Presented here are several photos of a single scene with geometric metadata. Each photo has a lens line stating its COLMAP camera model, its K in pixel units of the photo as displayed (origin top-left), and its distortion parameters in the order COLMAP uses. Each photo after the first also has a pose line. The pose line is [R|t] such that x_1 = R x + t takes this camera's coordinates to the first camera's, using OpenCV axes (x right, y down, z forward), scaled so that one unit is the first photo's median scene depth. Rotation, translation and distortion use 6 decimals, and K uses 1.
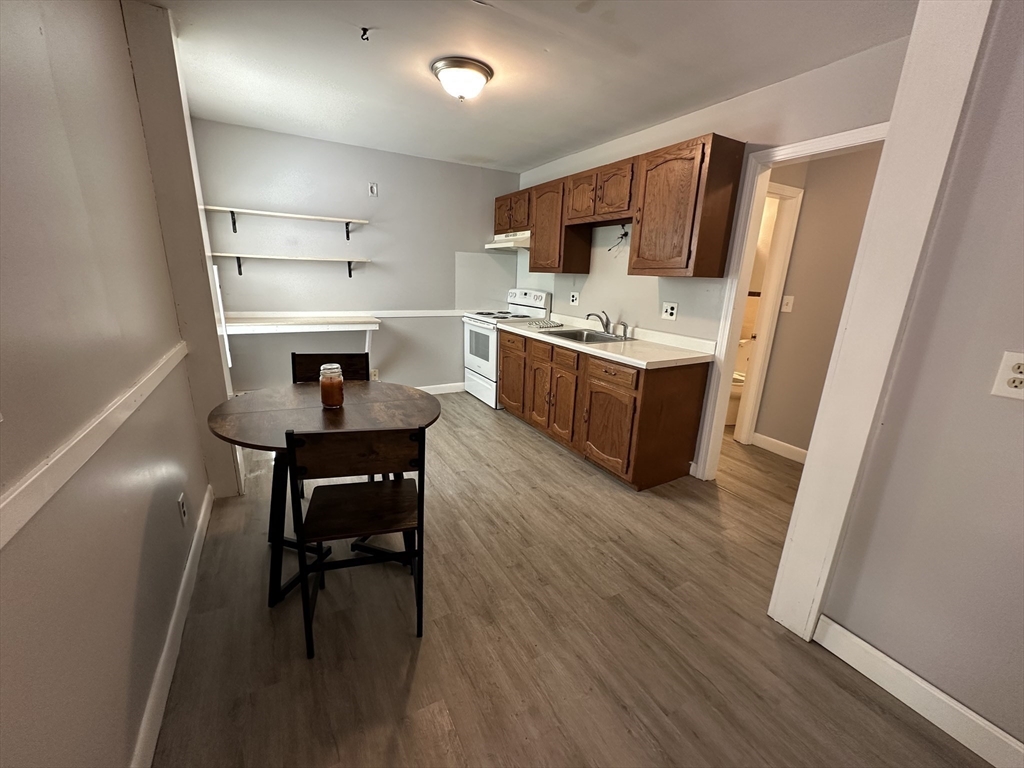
lens RADIAL K [[408.9, 0, 512.0], [0, 408.9, 384.0], [0, 0, 1]] dist [-0.000046, -0.000182]
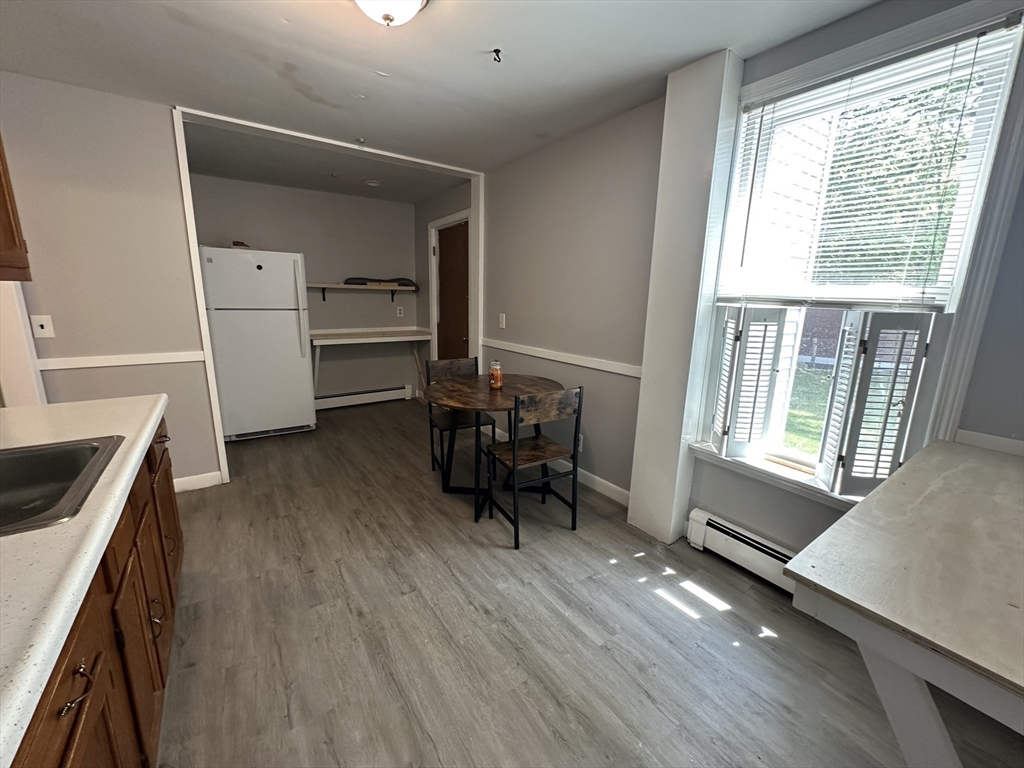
lens RADIAL K [[408.9, 0, 512.0], [0, 408.9, 384.0], [0, 0, 1]] dist [-0.000046, -0.000182]
pose [[-0.993834, -0.034662, -0.105318, -0.263866], [-0.079222, 0.886545, 0.455809, -0.501157], [0.077570, 0.461342, -0.883825, 1.806566]]
